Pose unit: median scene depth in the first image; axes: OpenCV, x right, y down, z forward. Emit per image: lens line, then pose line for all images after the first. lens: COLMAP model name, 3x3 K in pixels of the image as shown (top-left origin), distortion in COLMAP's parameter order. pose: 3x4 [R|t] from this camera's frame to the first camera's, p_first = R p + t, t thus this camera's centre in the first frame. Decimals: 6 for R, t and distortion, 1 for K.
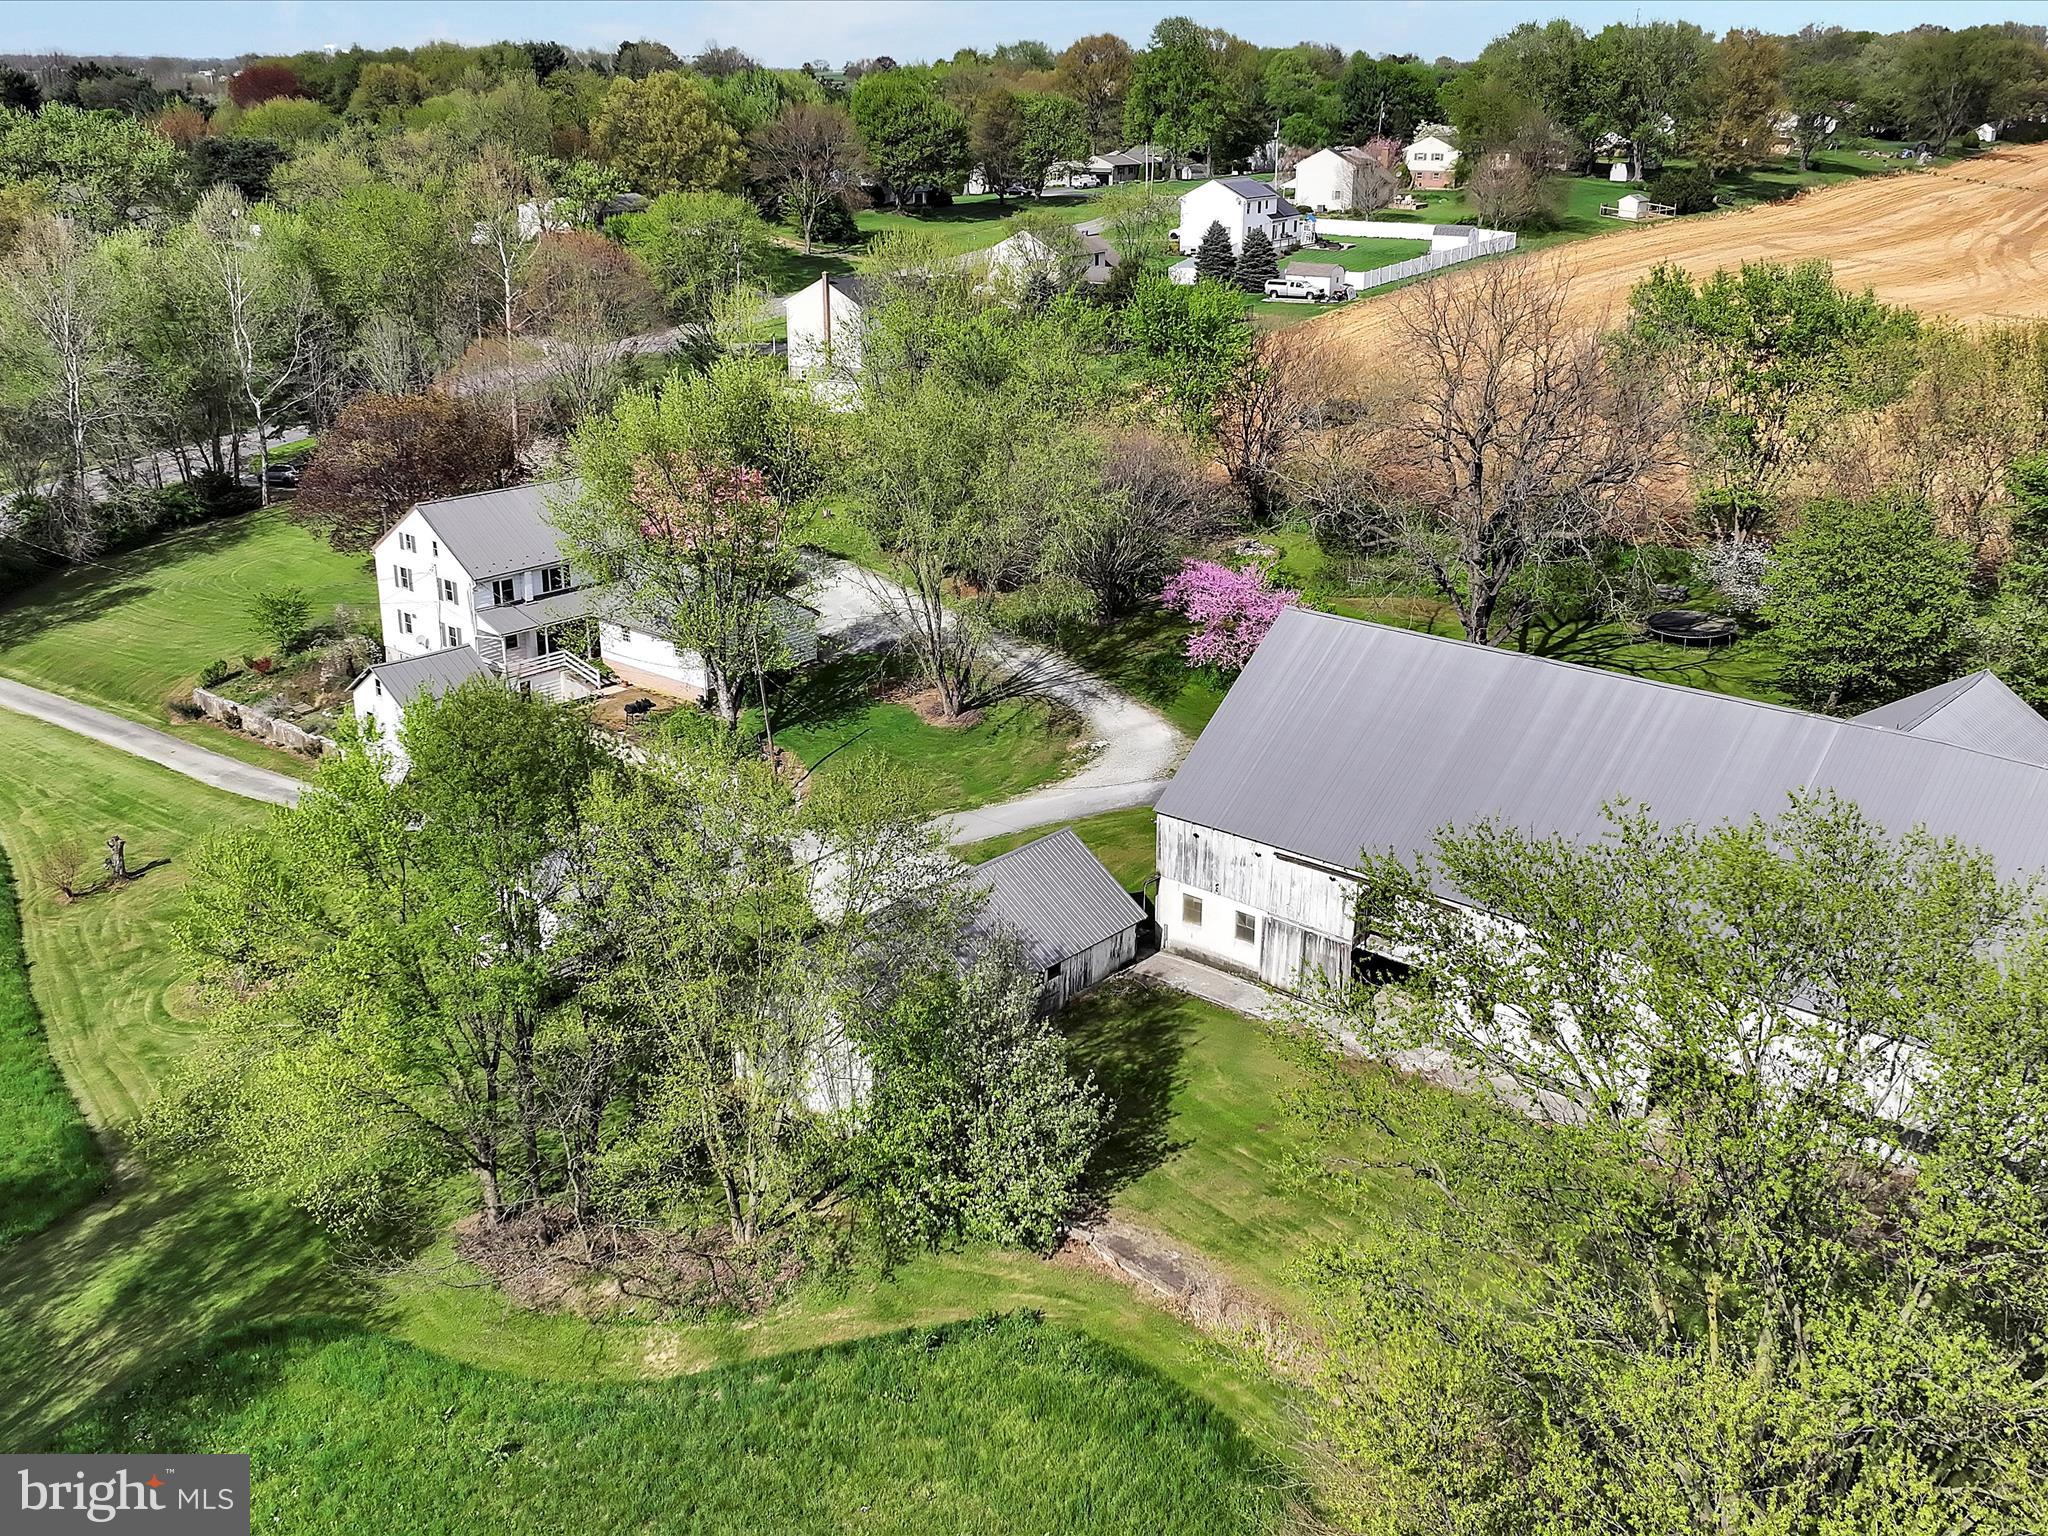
lens RADIAL K [[1928.8, 0, 1022.6], [0, 1928.8, 756.3], [0, 0, 1]] dist [0.004807, 0.000000]
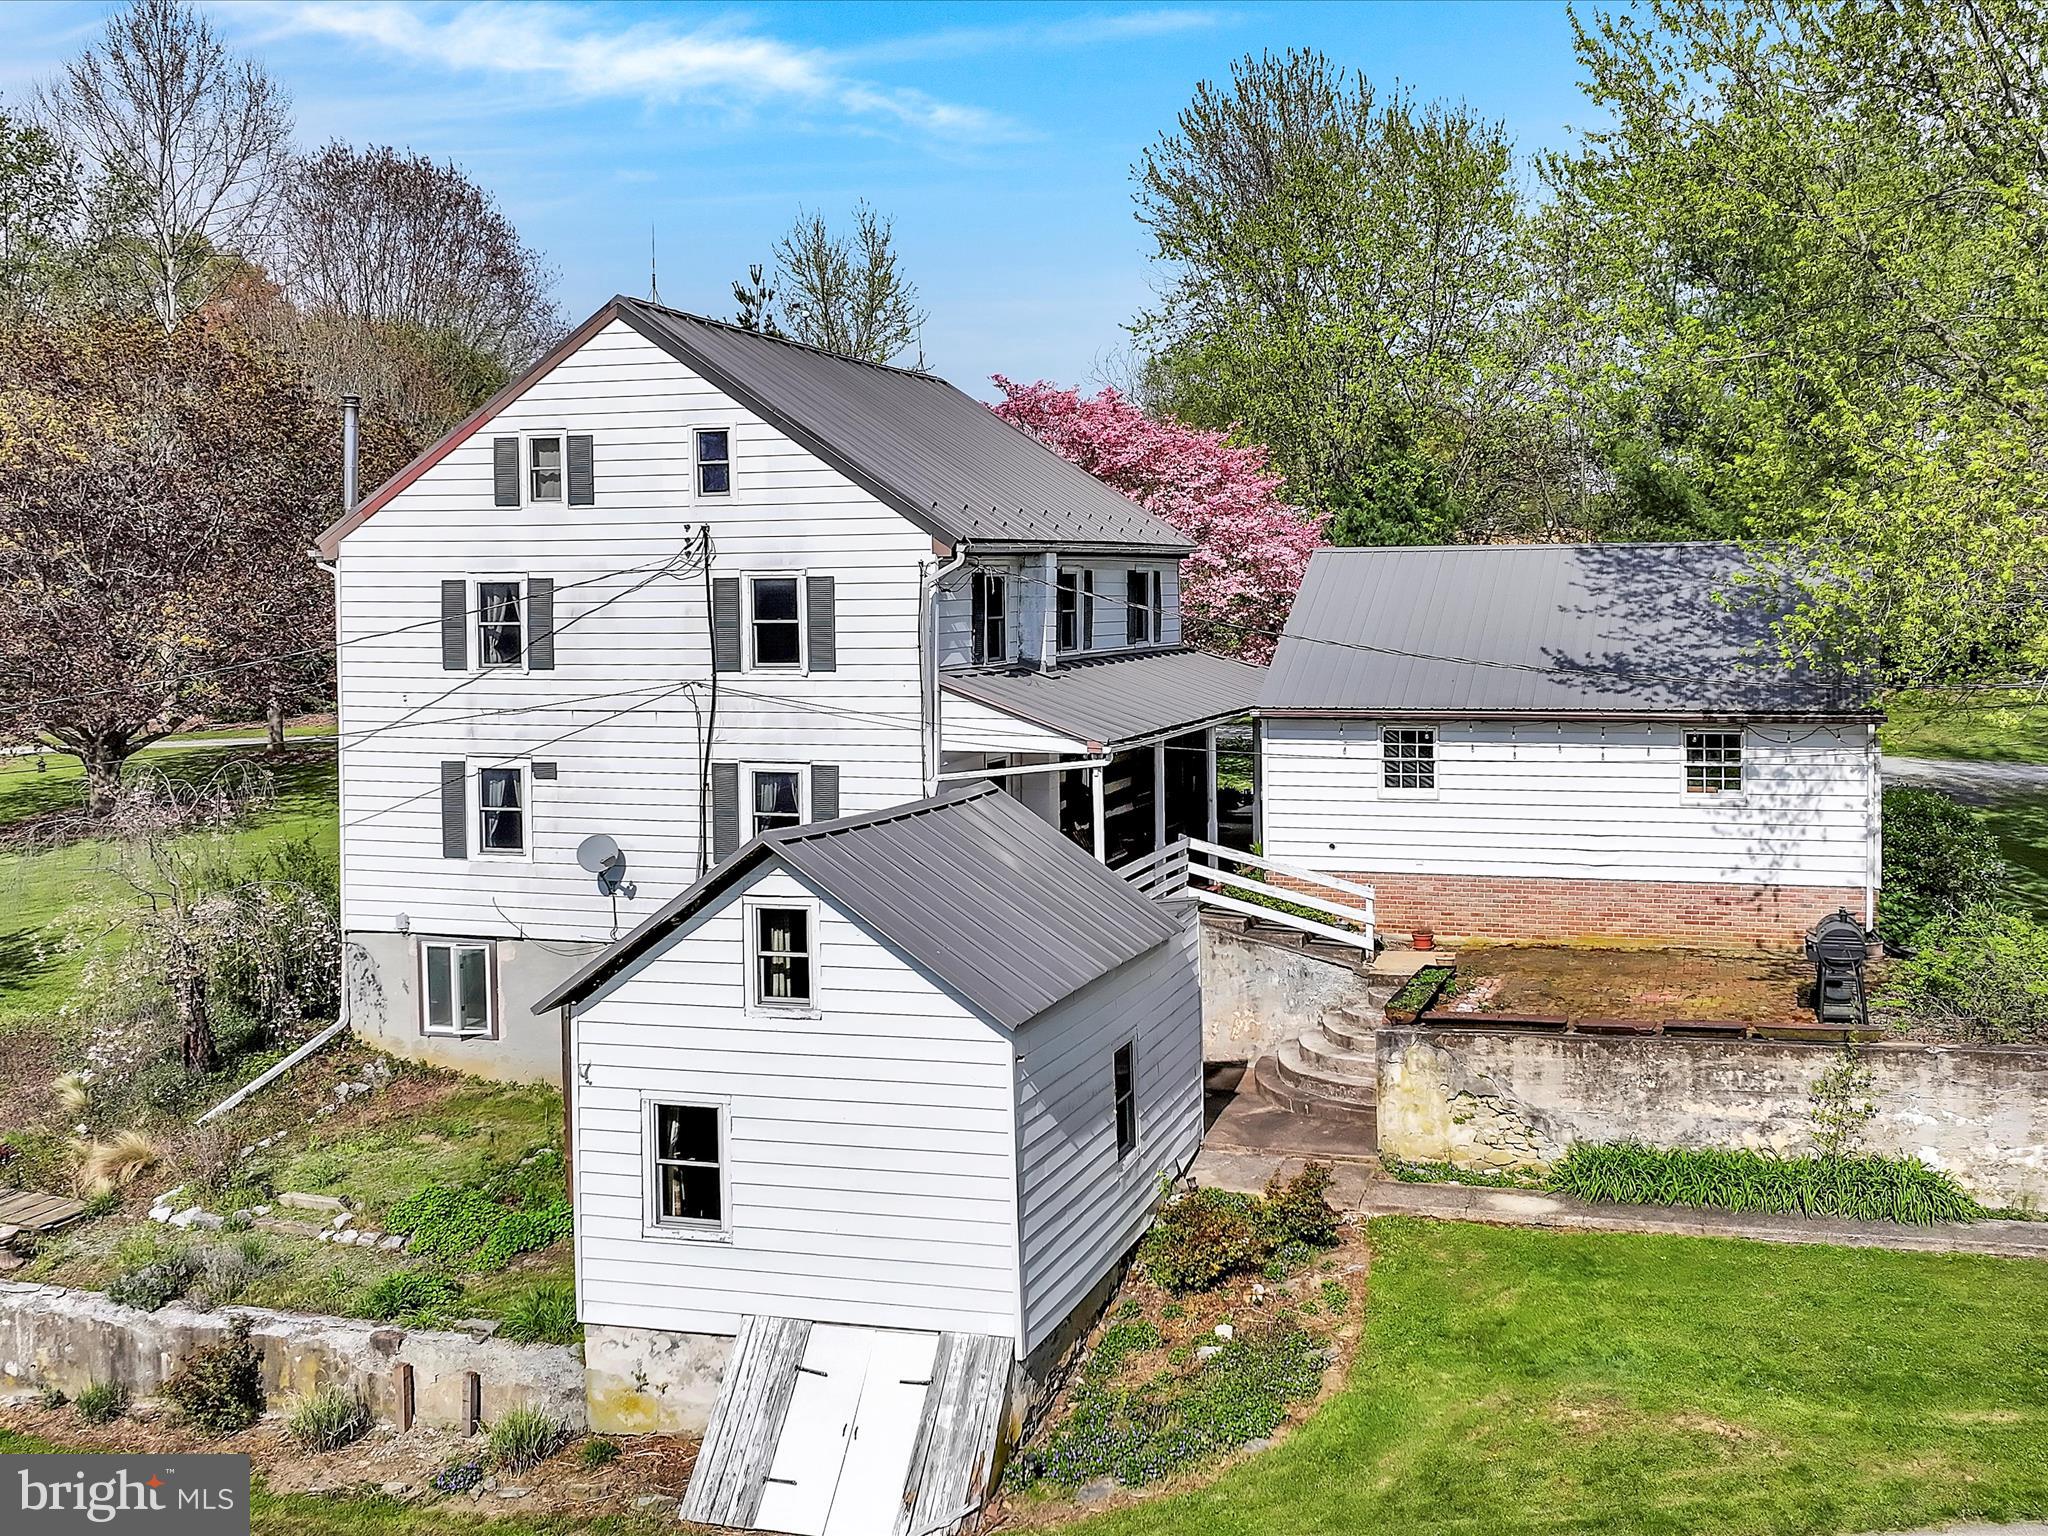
lens RADIAL K [[2045.6, 0, 1069.8], [0, 2045.6, 688.2], [0, 0, 1]] dist [0.011110, 0.000000]
pose [[0.928293, -0.038122, 0.369890, -0.355835], [0.137673, 0.959277, -0.246644, -0.007612], [-0.345425, 0.279881, 0.895739, 0.745398]]
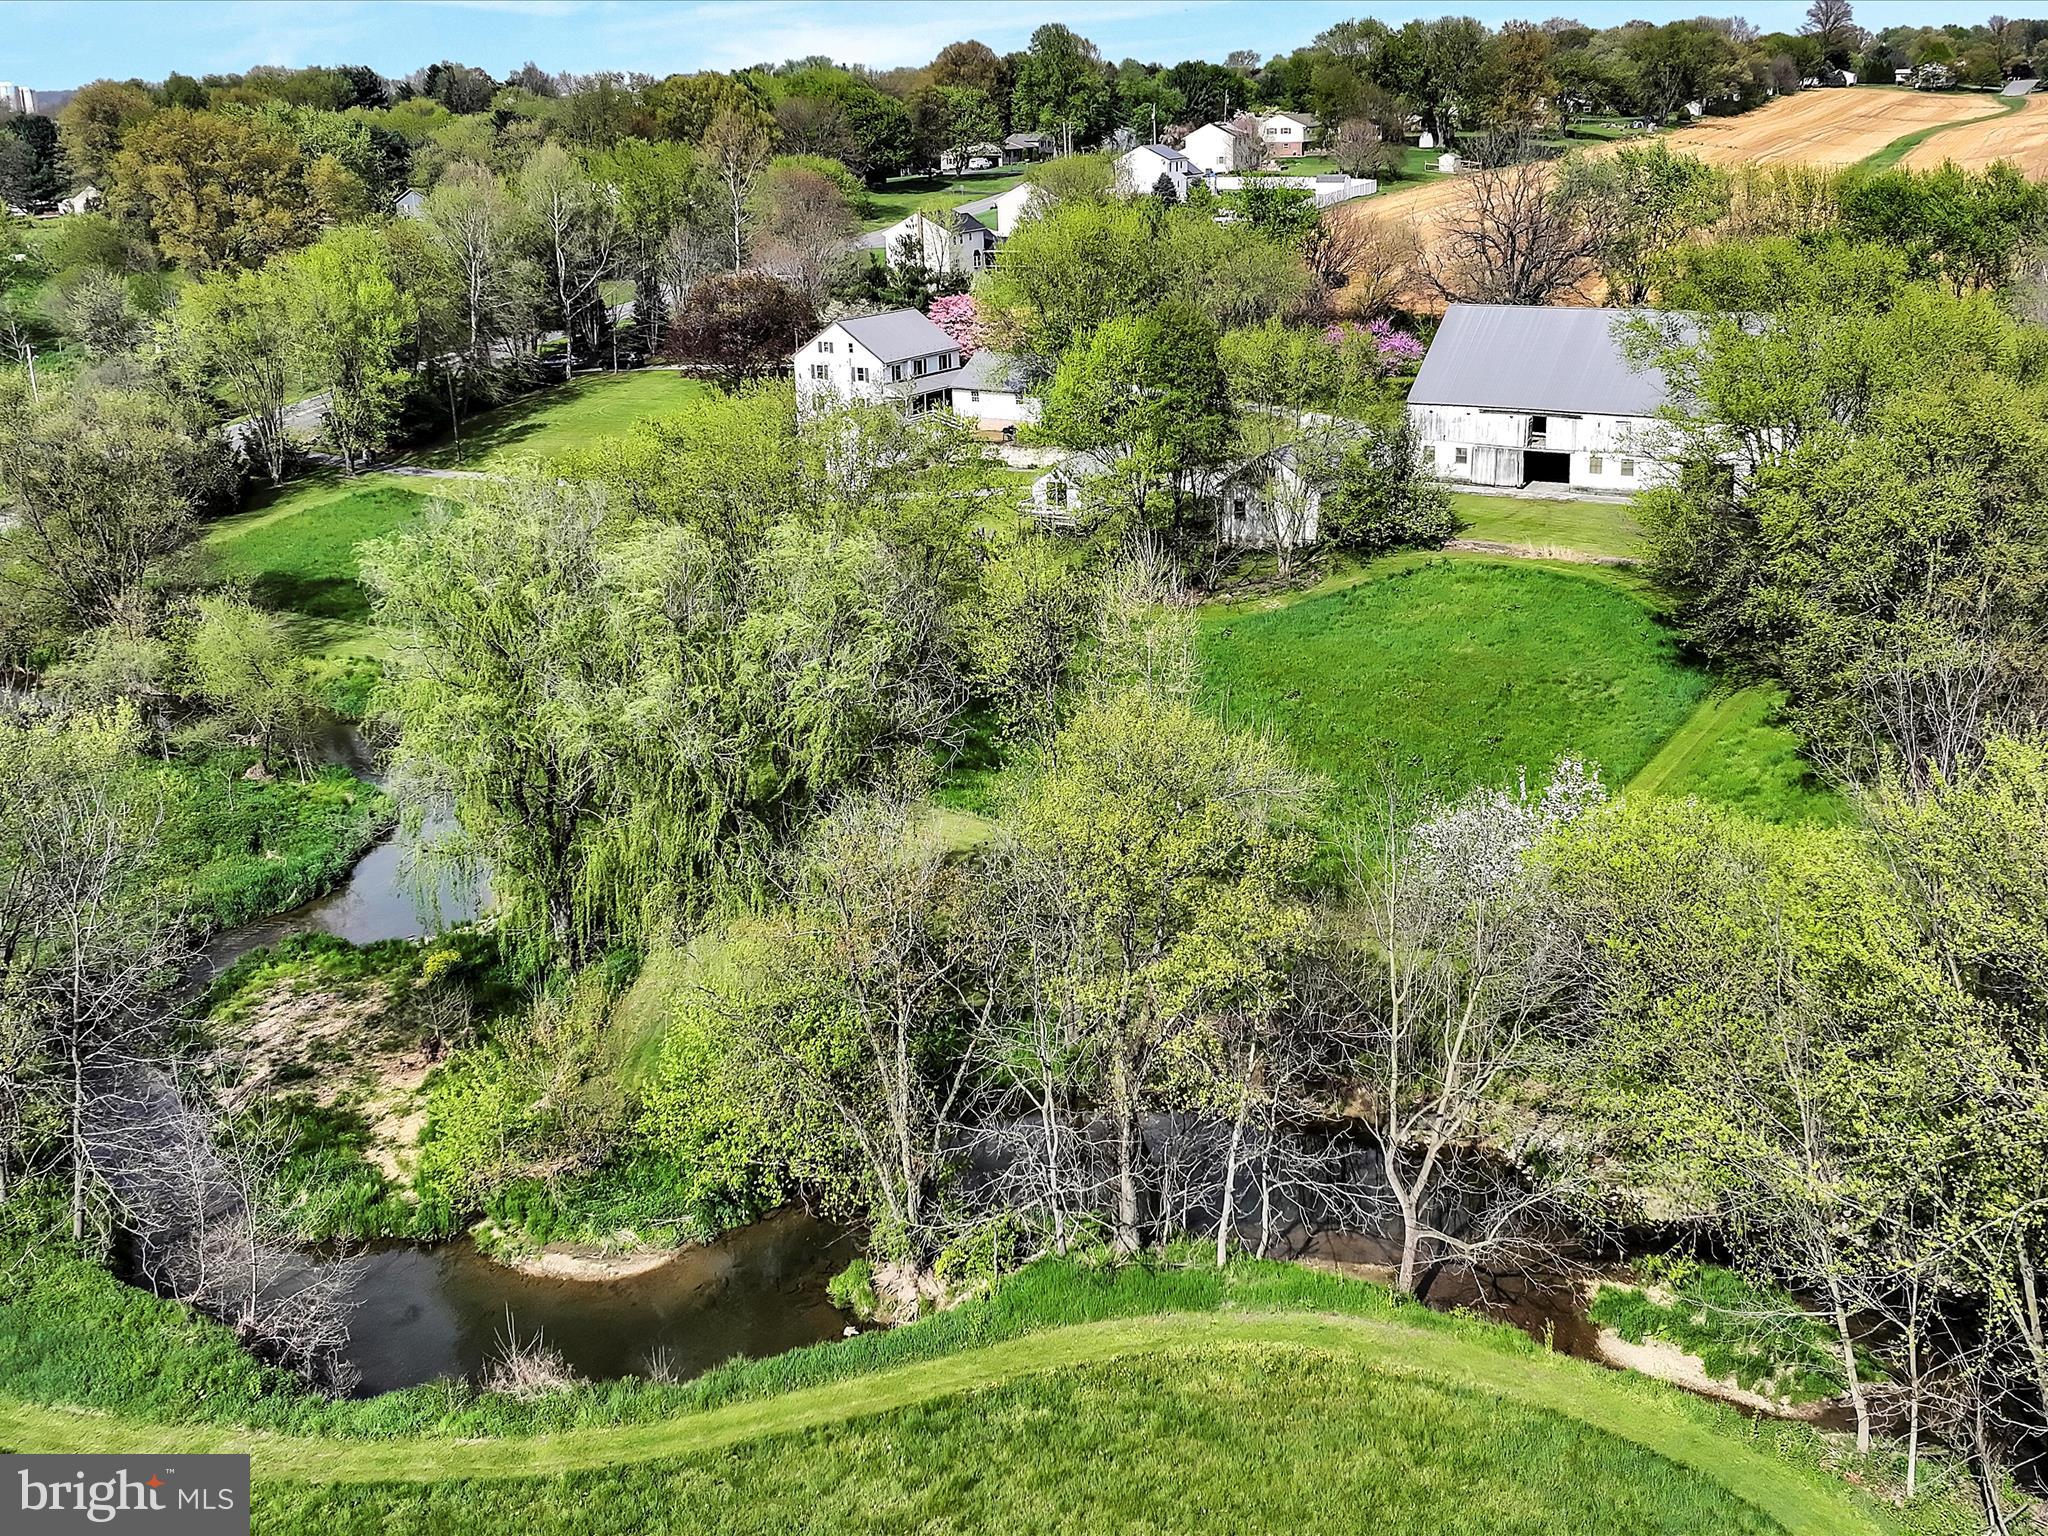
lens RADIAL K [[1928.8, 0, 1084.6], [0, 1928.8, 709.1], [0, 0, 1]] dist [0.004807, 0.000000]
pose [[0.986522, -0.071441, 0.147207, -0.363419], [0.075861, 0.996814, -0.024621, 0.233800], [-0.144980, 0.035456, 0.988799, -0.553401]]
